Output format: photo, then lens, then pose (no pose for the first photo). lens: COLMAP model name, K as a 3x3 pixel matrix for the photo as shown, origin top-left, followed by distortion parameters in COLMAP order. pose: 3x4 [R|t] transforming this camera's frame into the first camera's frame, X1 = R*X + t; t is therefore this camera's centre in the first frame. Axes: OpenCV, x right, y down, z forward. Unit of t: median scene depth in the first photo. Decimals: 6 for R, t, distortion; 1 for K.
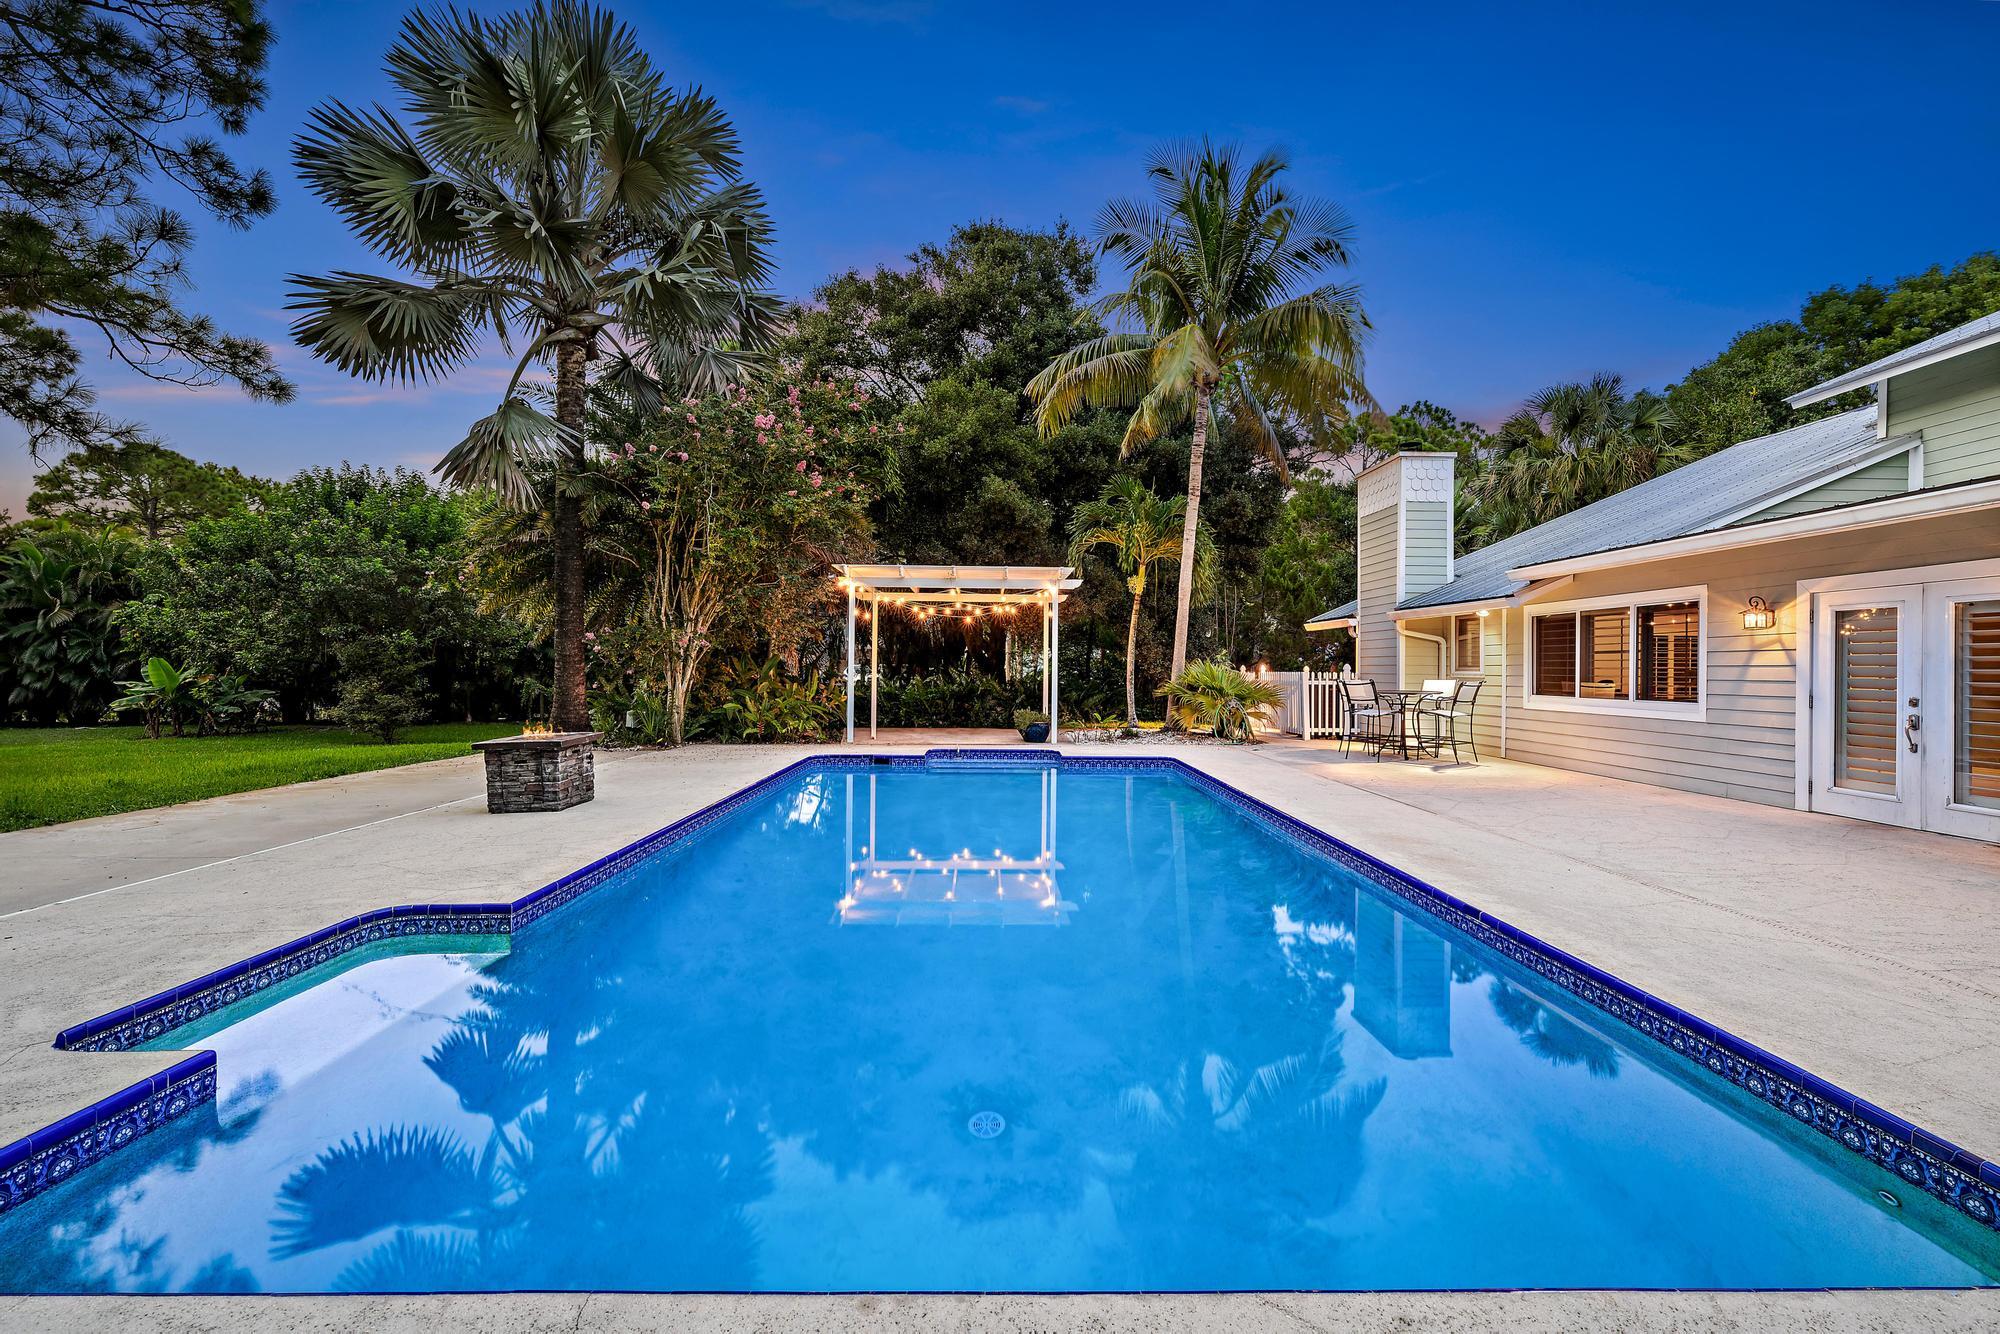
lens RADIAL K [[819.0, 0, 998.7], [0, 819.0, 667.3], [0, 0, 1]] dist [-0.012305, -0.000207]
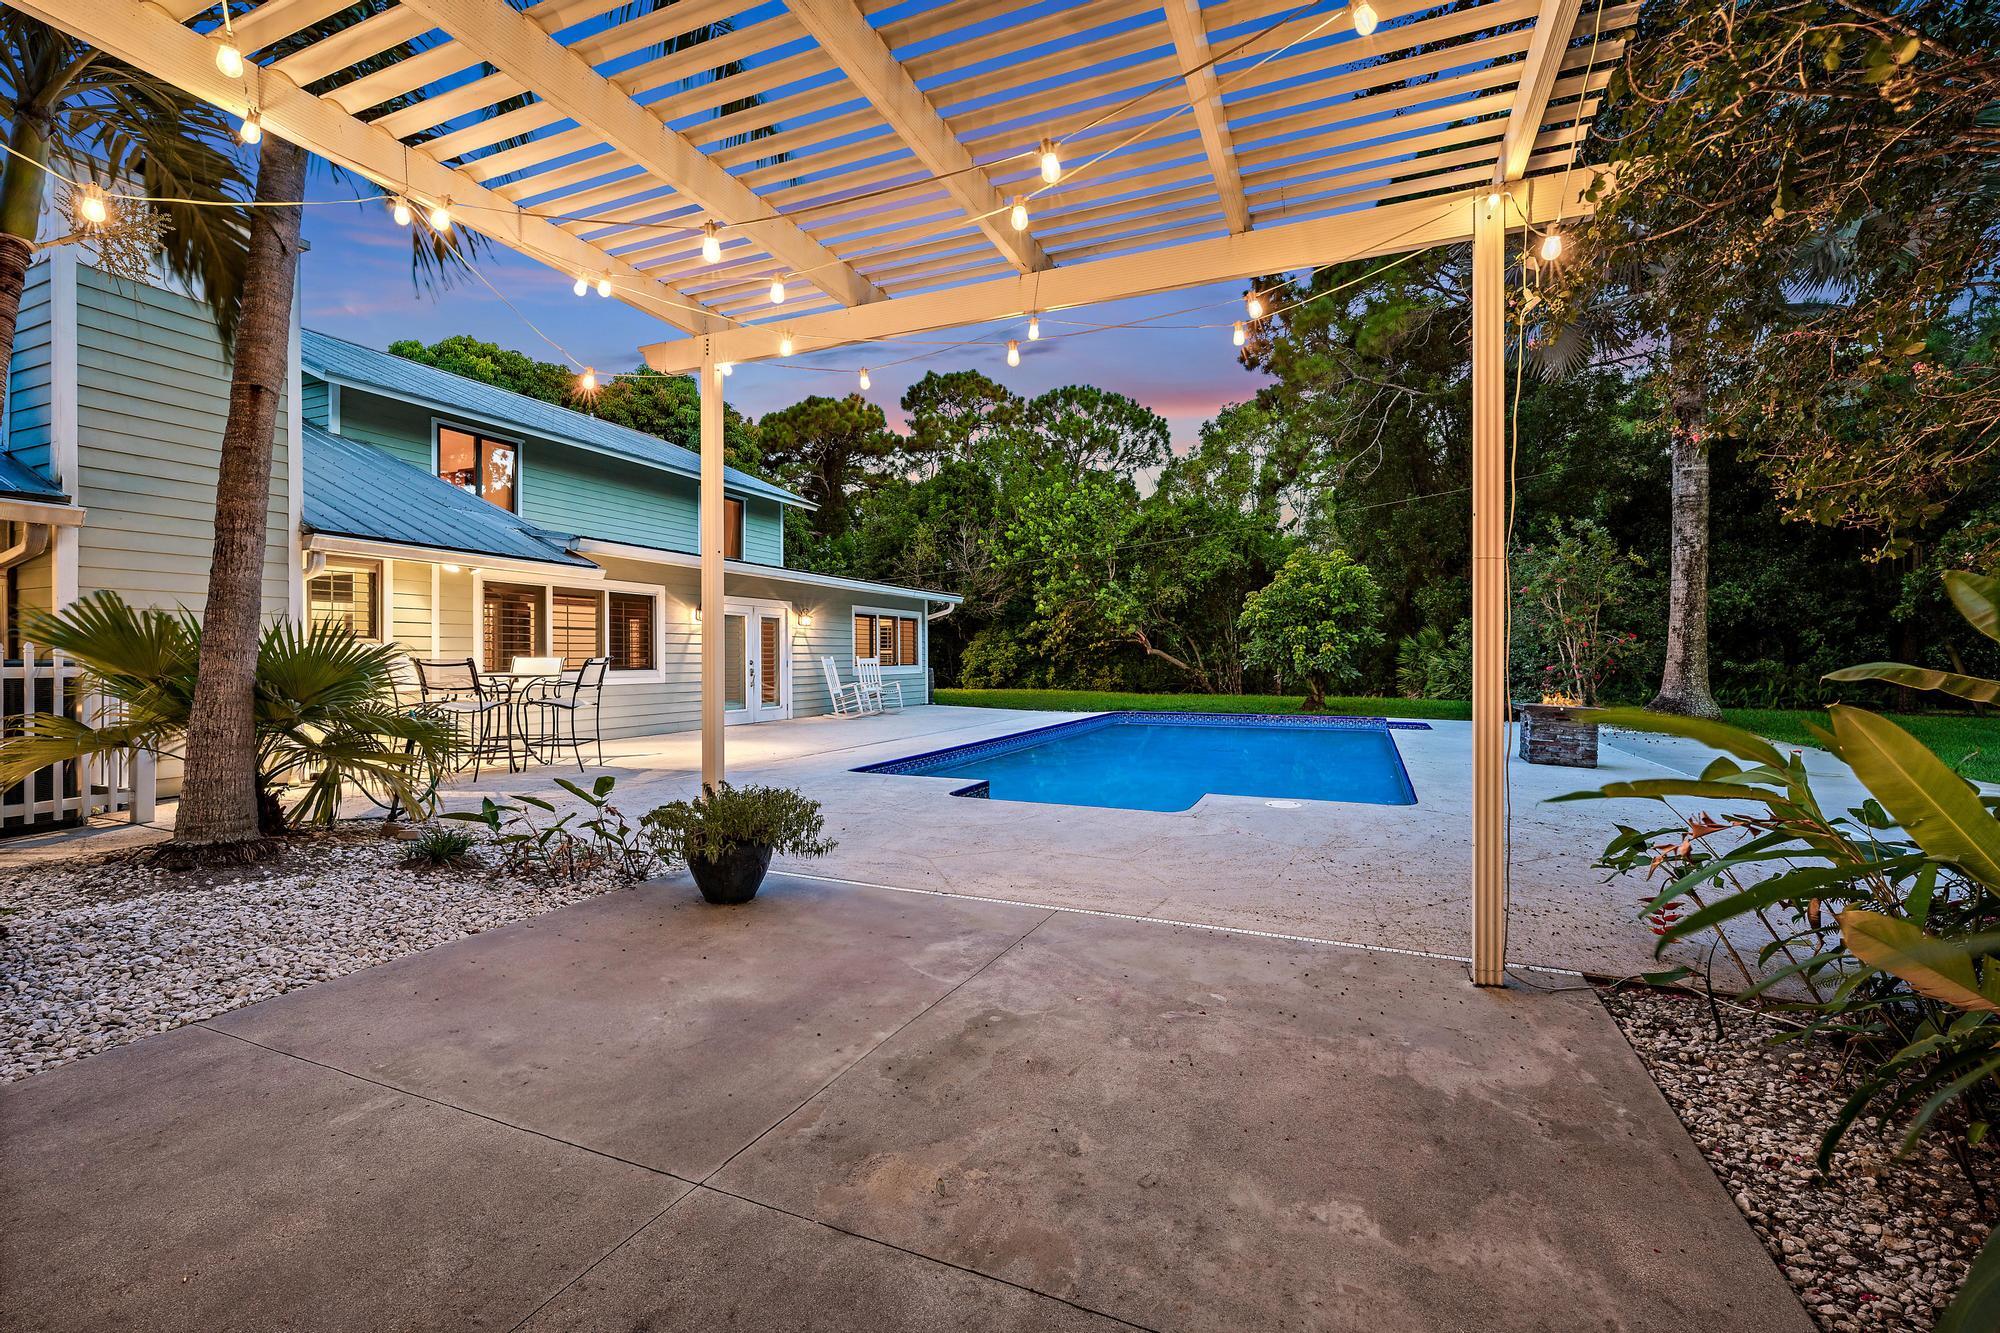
lens RADIAL K [[819.0, 0, 1008.3], [0, 819.0, 661.1], [0, 0, 1]] dist [-0.012305, -0.000207]
pose [[-0.913857, -0.007841, 0.405959, -0.258331], [-0.004564, 0.999949, 0.009041, 0.013906], [-0.406009, 0.006409, -0.913846, 2.059617]]
